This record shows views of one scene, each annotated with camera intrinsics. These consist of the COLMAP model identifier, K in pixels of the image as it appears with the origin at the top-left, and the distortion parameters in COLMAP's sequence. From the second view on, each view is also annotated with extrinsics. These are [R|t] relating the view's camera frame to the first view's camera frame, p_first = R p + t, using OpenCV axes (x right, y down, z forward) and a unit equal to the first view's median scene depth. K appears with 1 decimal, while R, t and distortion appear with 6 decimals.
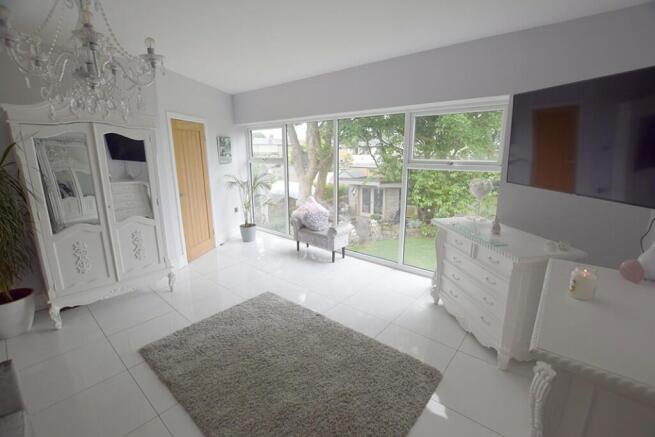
lens RADIAL K [[289.0, 0, 329.6], [0, 289.0, 218.4], [0, 0, 1]] dist [-0.030246, 0.000478]
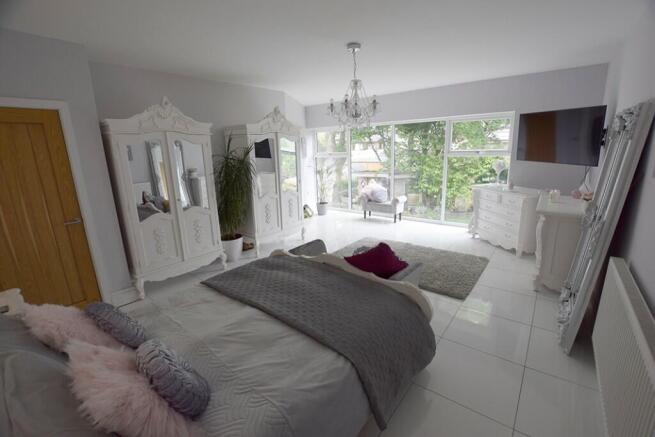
lens RADIAL K [[289.0, 0, 326.0], [0, 289.0, 216.9], [0, 0, 1]] dist [-0.030246, 0.000478]
pose [[0.999221, -0.034262, 0.019574, -0.285062], [0.034151, 0.999399, 0.005989, 0.079226], [-0.019767, -0.005316, 0.999790, -0.354803]]
